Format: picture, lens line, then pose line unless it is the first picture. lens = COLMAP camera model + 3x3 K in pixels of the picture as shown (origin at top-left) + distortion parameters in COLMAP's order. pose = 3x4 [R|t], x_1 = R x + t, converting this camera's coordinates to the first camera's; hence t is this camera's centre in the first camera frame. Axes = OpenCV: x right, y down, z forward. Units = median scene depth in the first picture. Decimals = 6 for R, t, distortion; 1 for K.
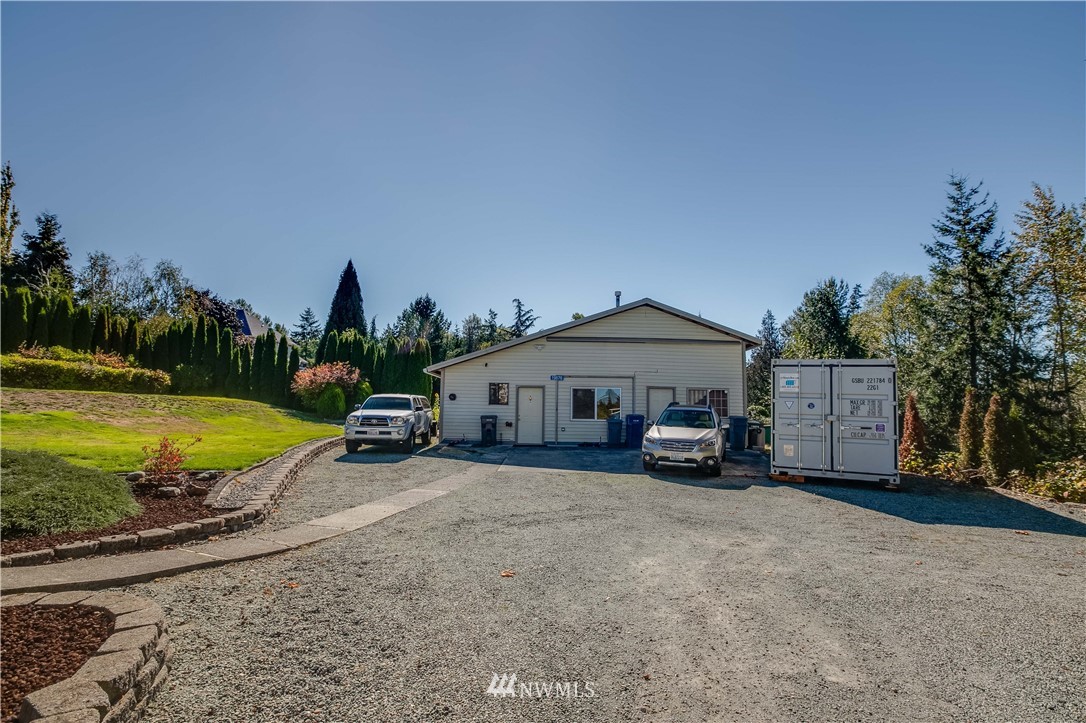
lens RADIAL K [[500.5, 0, 547.9], [0, 500.5, 360.5], [0, 0, 1]] dist [-0.022180, 0.001504]
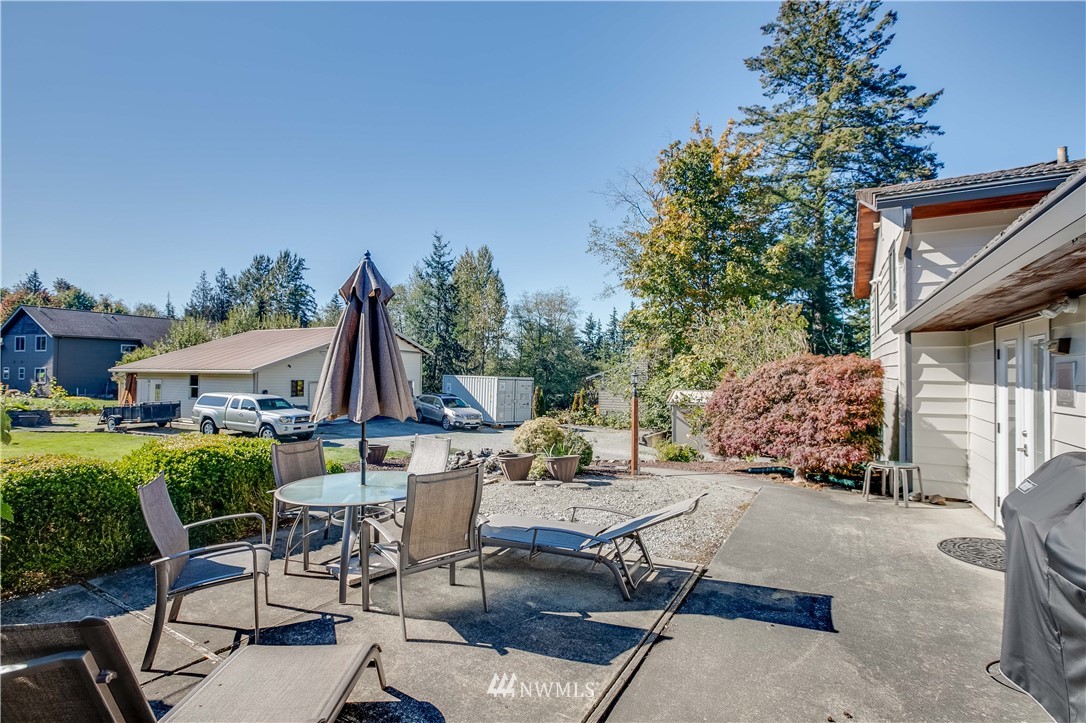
lens RADIAL K [[500.5, 0, 537.8], [0, 500.5, 359.8], [0, 0, 1]] dist [-0.022180, 0.001504]
pose [[0.453626, 0.010206, 0.891133, -0.978438], [-0.097102, 0.994547, 0.038039, -0.118737], [-0.885886, -0.103786, 0.452144, -0.135533]]
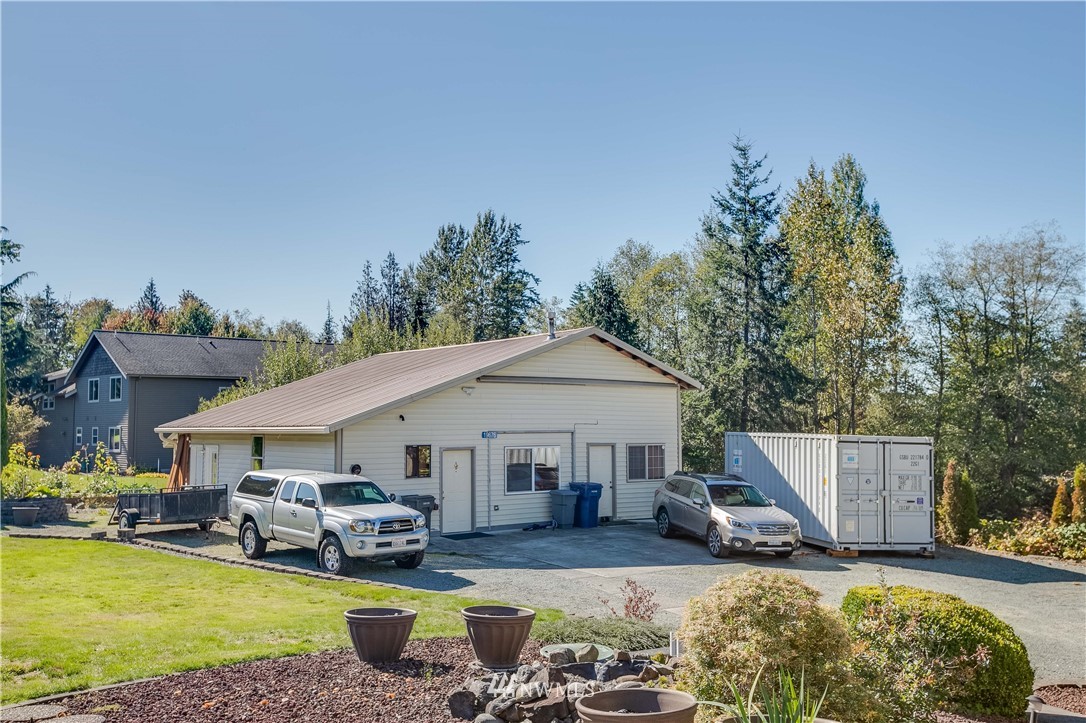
lens RADIAL K [[975.7, 0, 537.4], [0, 975.7, 359.9], [0, 0, 1]] dist [0.043678, 0.030480]
pose [[0.792847, 0.022124, 0.609019, -0.769034], [-0.049465, 0.998380, 0.028128, -0.112290], [-0.607410, -0.052426, 0.792657, -0.112590]]
